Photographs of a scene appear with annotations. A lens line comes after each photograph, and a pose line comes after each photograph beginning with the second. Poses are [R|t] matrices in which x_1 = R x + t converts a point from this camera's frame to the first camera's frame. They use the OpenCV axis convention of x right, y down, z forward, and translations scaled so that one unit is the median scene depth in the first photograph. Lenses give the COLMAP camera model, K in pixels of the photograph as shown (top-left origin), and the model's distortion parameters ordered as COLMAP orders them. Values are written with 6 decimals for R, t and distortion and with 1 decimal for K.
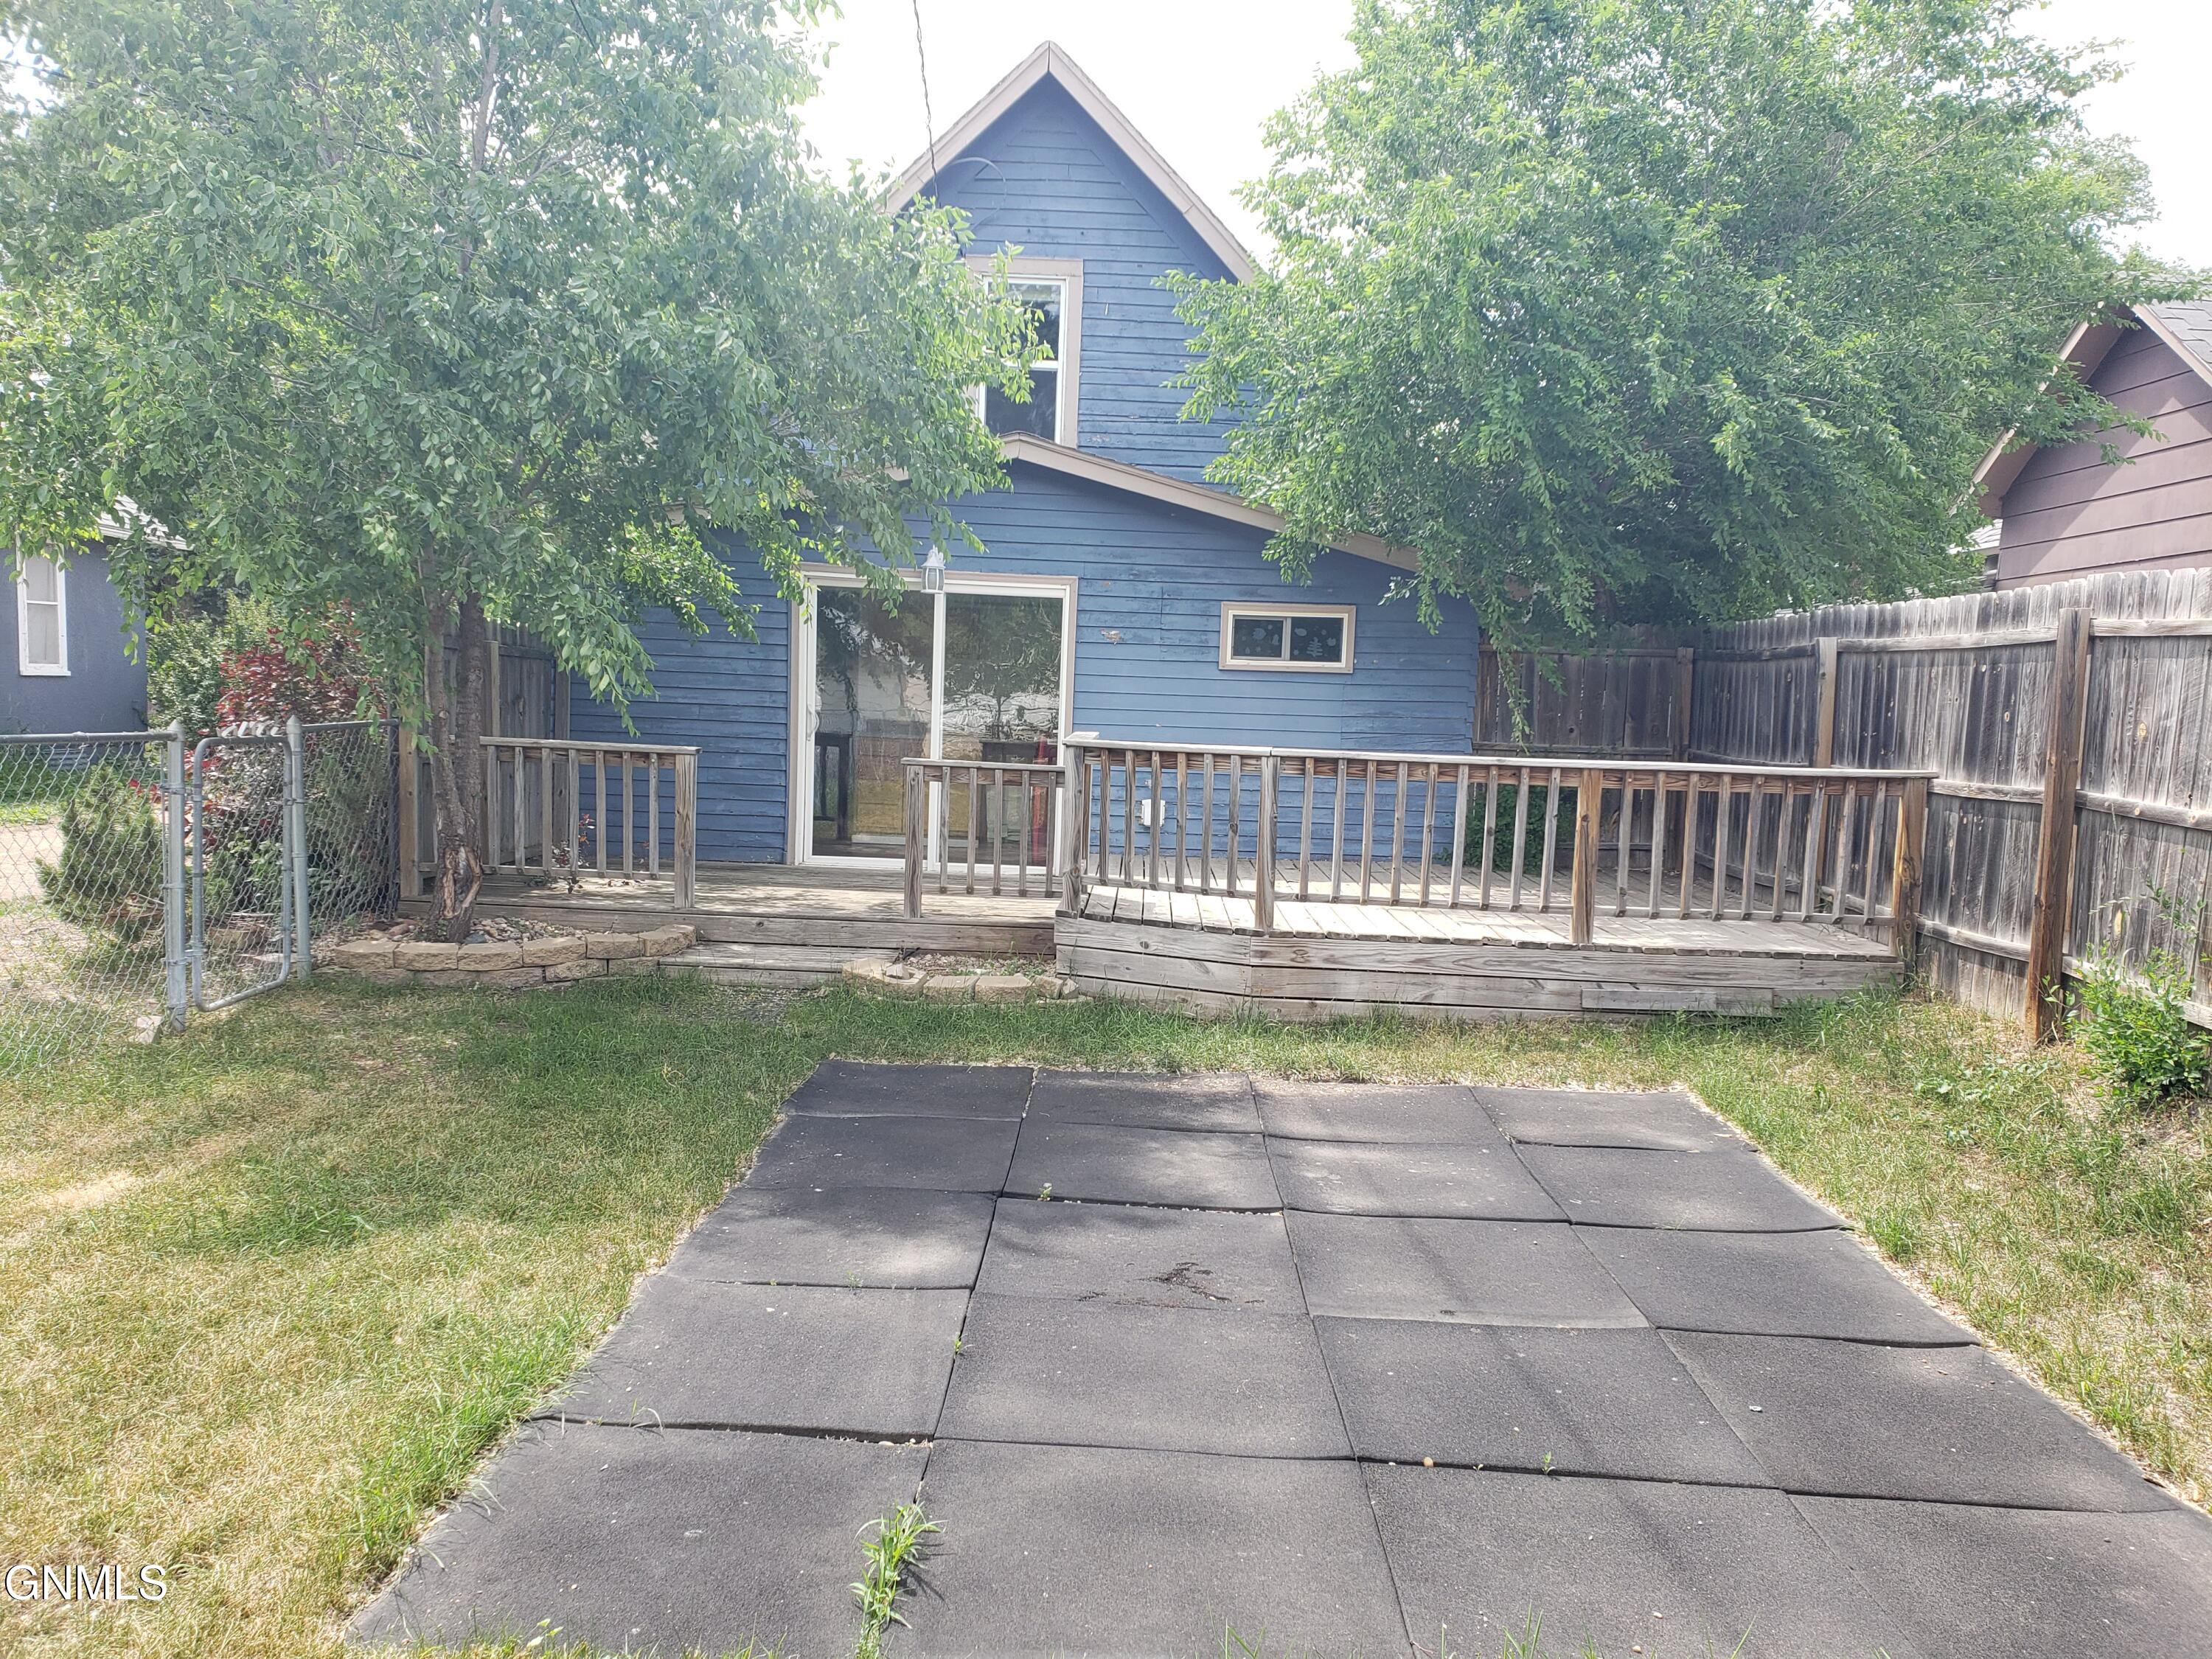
lens RADIAL K [[1704.0, 0, 1106.0], [0, 1704.0, 829.5], [0, 0, 1]] dist [0.014282, 0.002358]
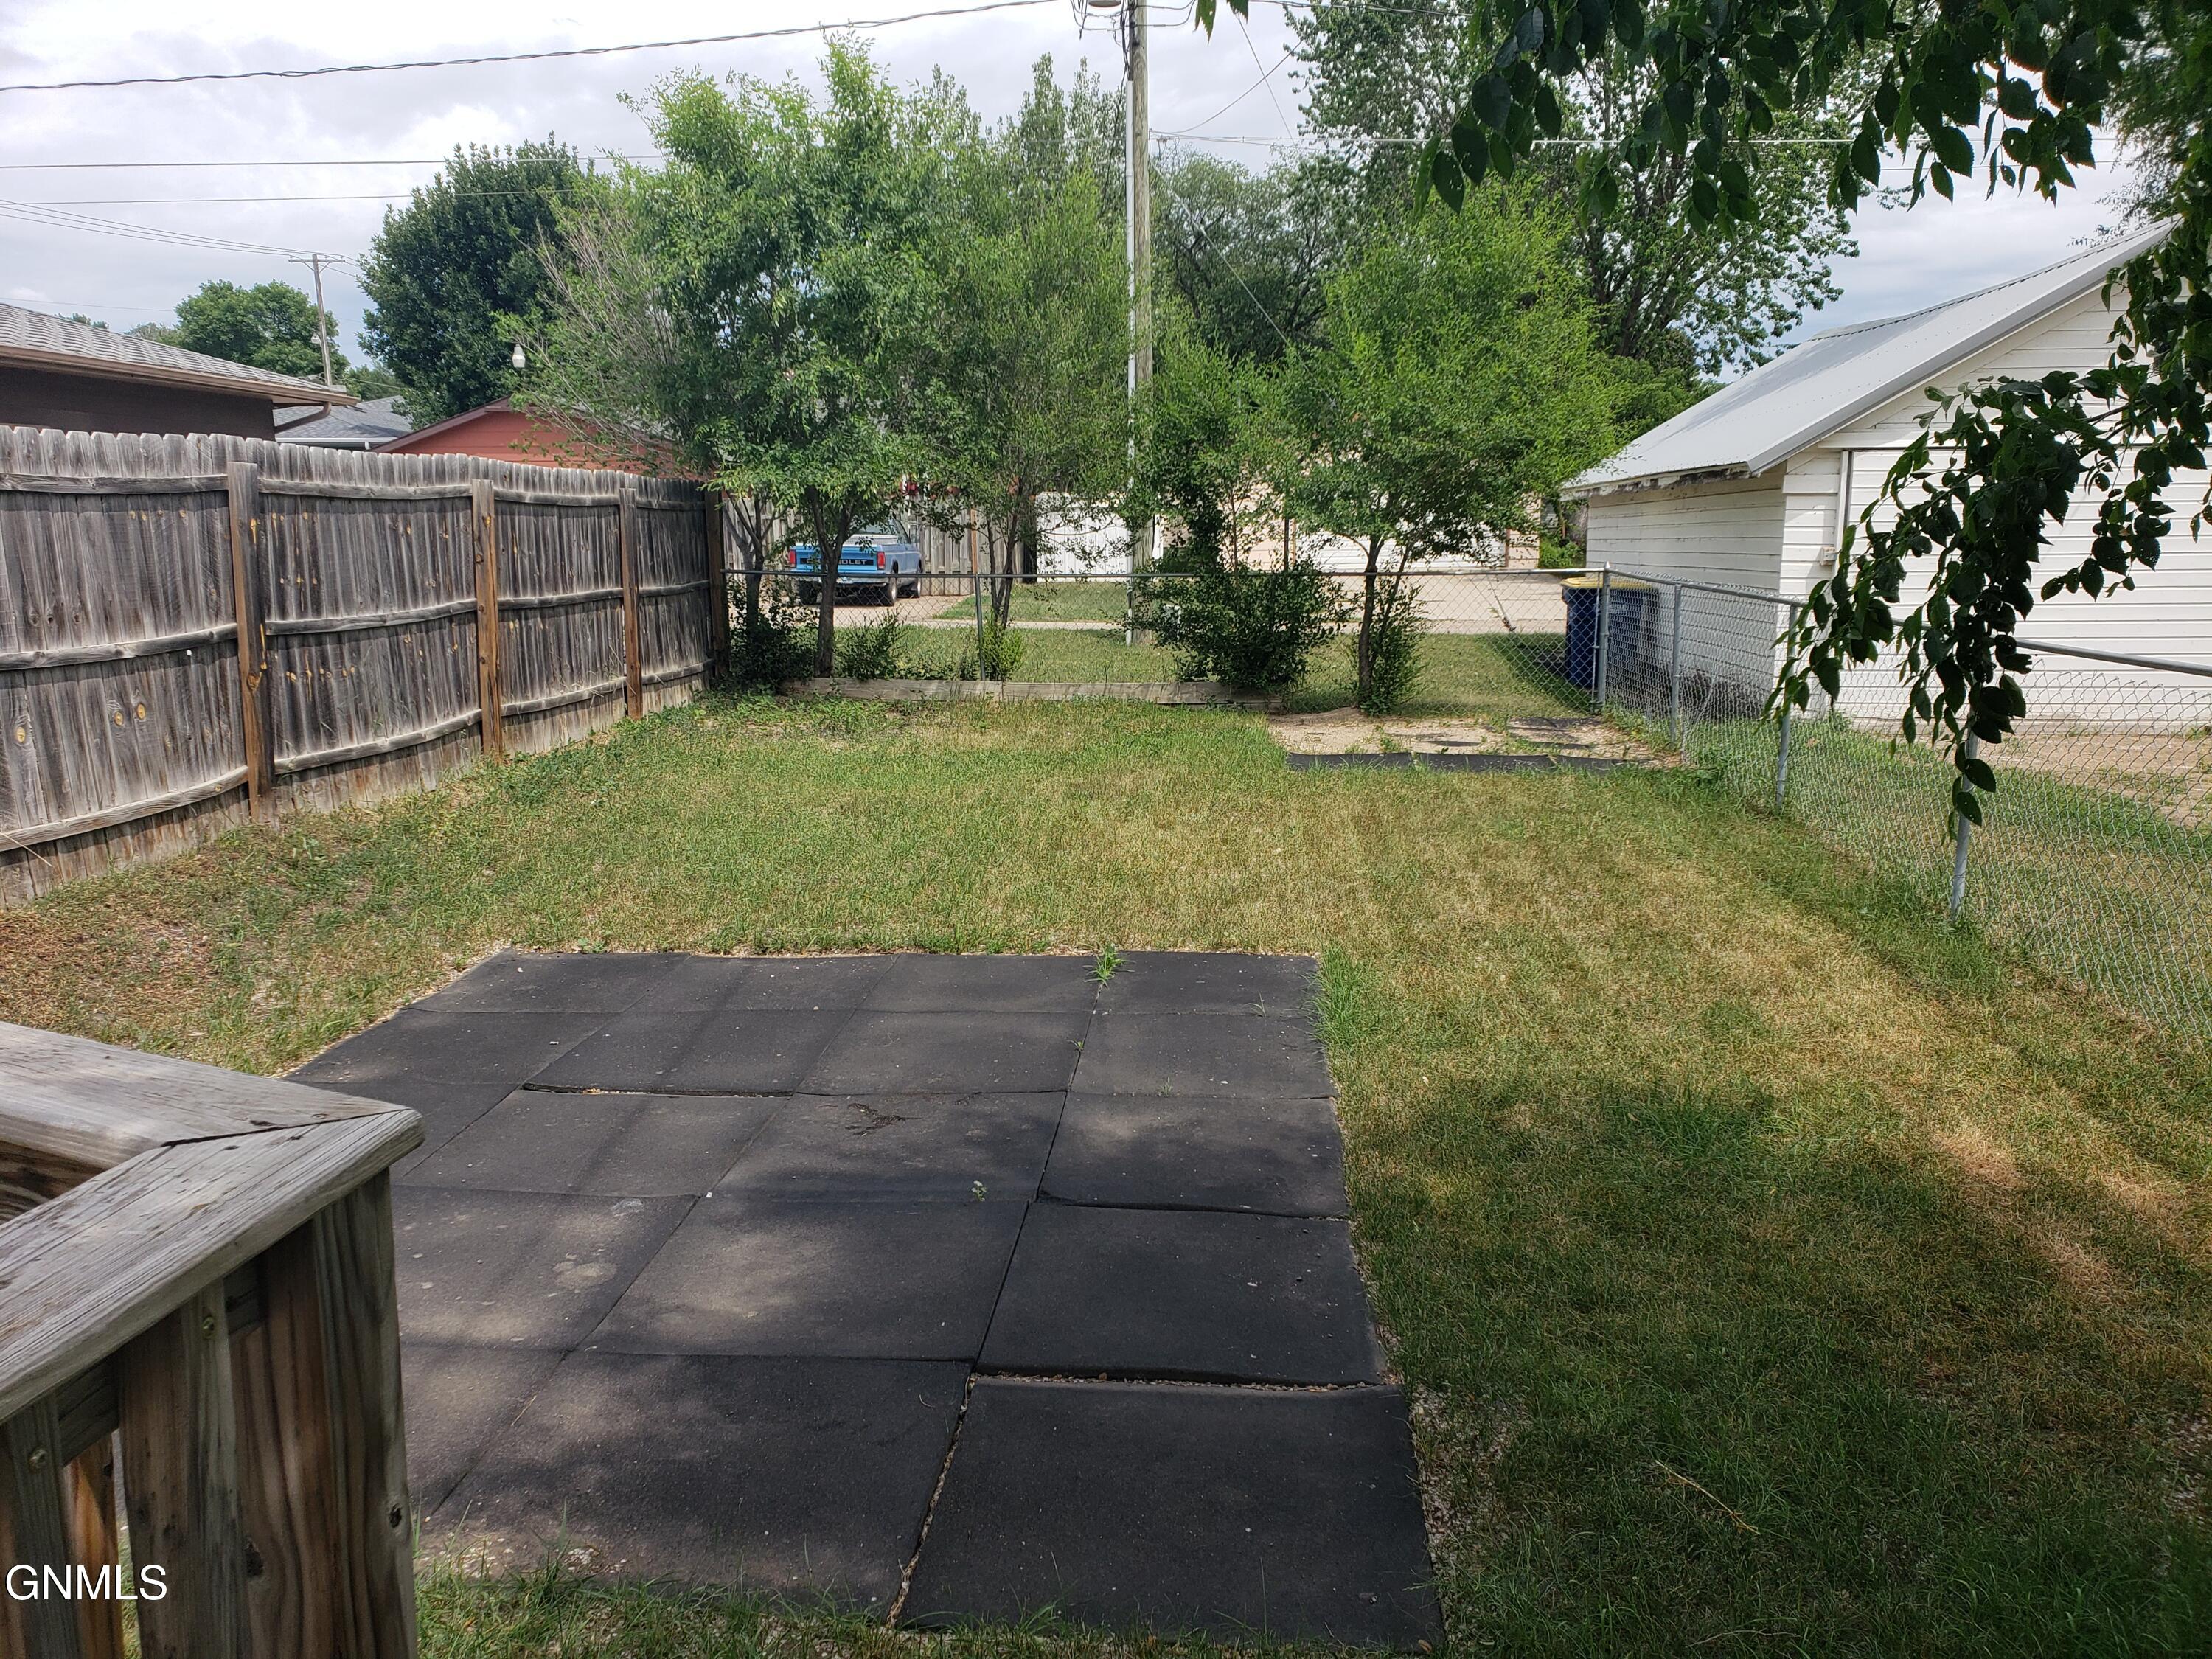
lens RADIAL K [[1604.9, 0, 1106.0], [0, 1604.9, 829.5], [0, 0, 1]] dist [0.050707, -0.002650]
pose [[-0.997080, -0.045747, 0.061139, -0.156881], [-0.027833, 0.963322, 0.266902, -0.199743], [-0.071106, 0.264421, -0.961783, 1.937487]]
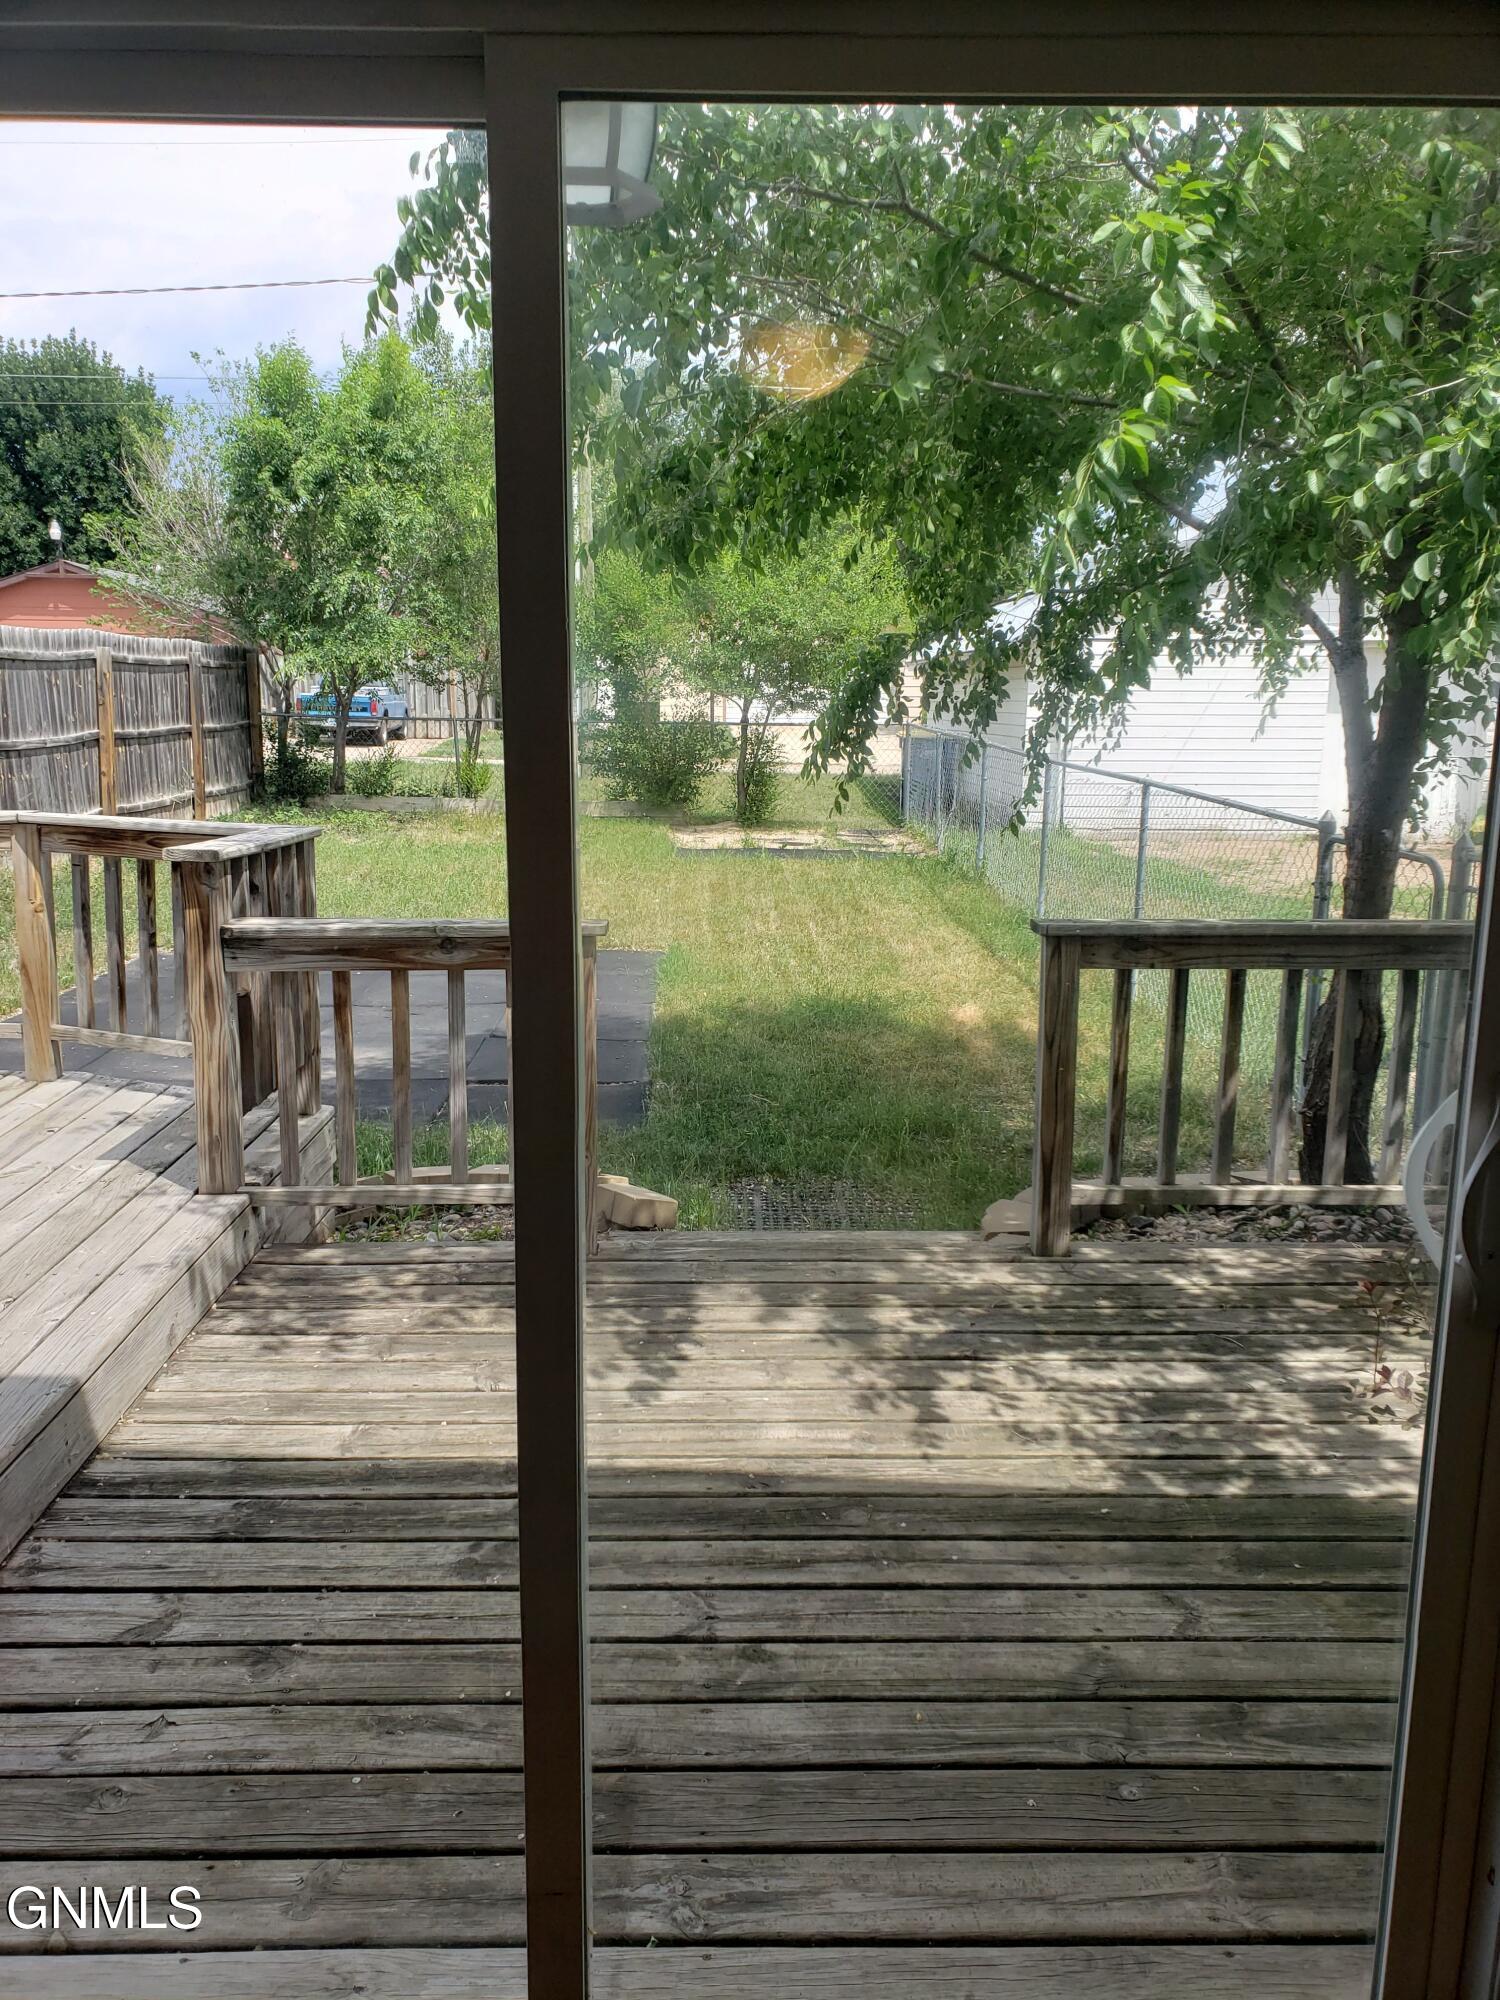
lens RADIAL K [[1540.7, 0, 750.0], [0, 1540.7, 1000.0], [0, 0, 1]] dist [0.014282, 0.002358]
pose [[-0.997931, -0.042780, -0.048002, -0.200123], [-0.054502, 0.958892, 0.278488, -0.229169], [0.034115, 0.280528, -0.959239, 2.231362]]
